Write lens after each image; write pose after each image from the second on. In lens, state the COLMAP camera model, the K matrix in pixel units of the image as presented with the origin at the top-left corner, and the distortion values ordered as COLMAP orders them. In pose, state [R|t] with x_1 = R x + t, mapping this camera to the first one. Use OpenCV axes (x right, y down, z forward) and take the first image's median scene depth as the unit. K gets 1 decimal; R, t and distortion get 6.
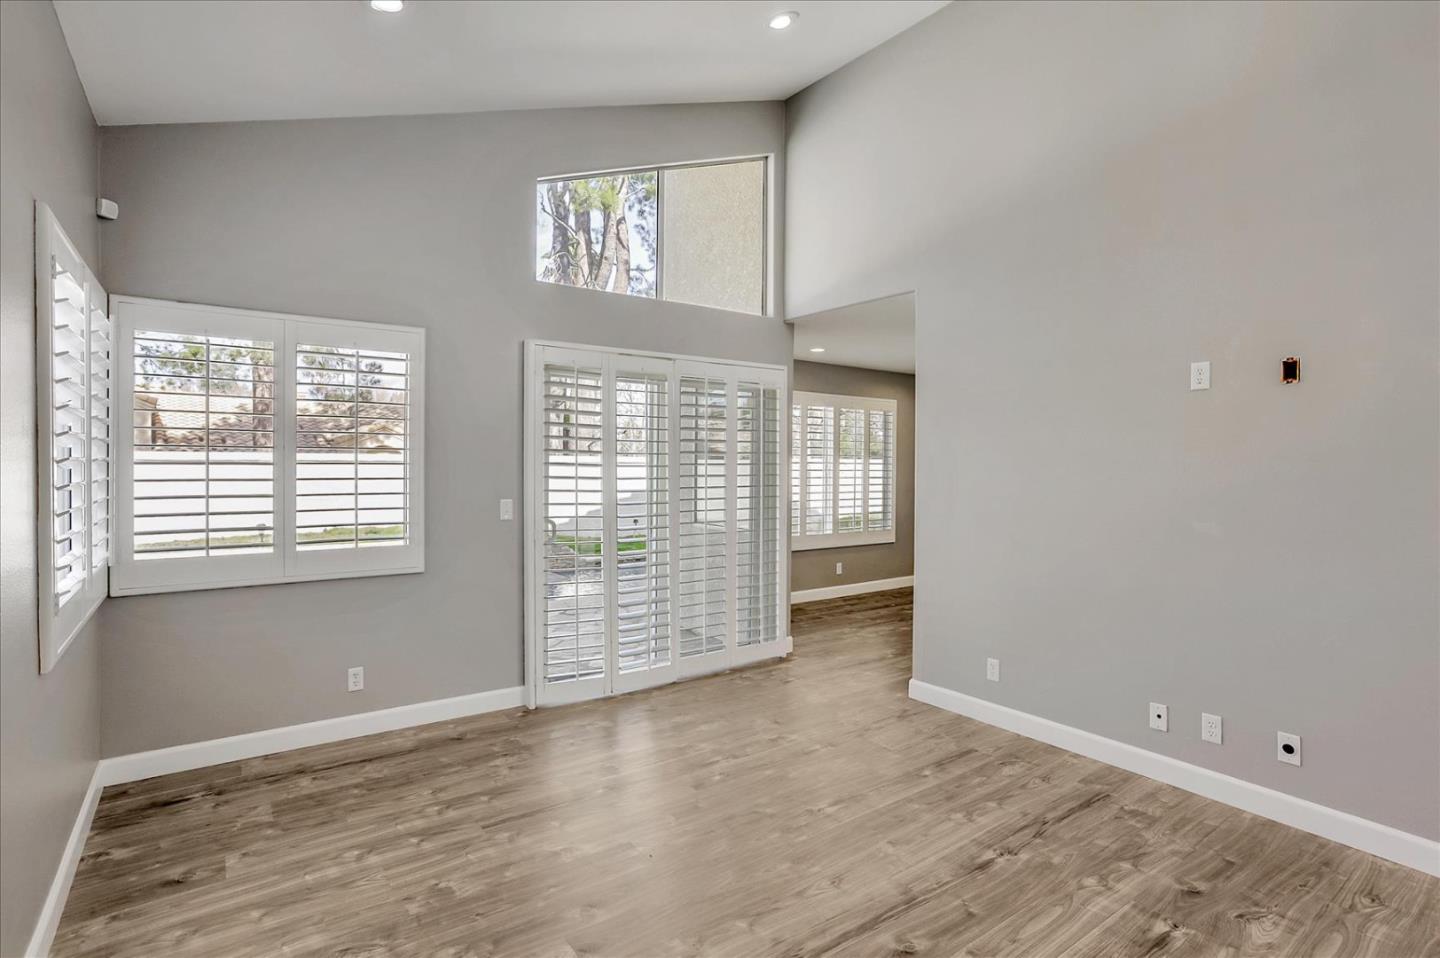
lens RADIAL K [[713.1, 0, 722.3], [0, 713.1, 469.3], [0, 0, 1]] dist [-0.041600, 0.031661]
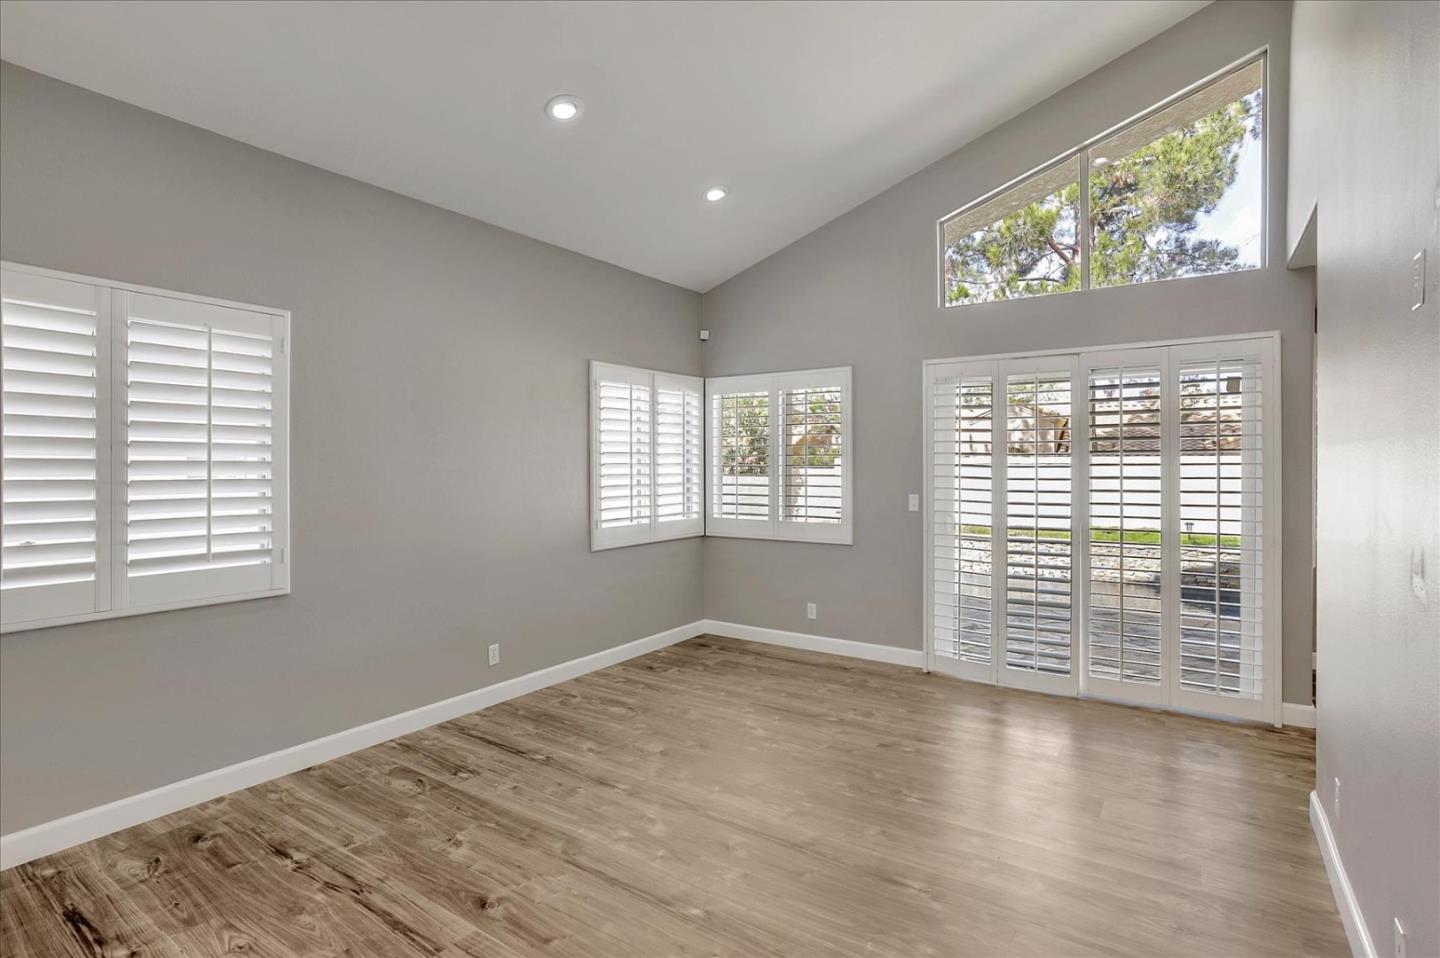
lens RADIAL K [[713.1, 0, 722.3], [0, 713.1, 469.3], [0, 0, 1]] dist [-0.041600, 0.031661]
pose [[0.346874, 0.000651, -0.937912, 0.851445], [-0.003418, 0.999994, -0.000570, 0.001233], [0.937906, 0.003403, 0.346874, 0.317367]]
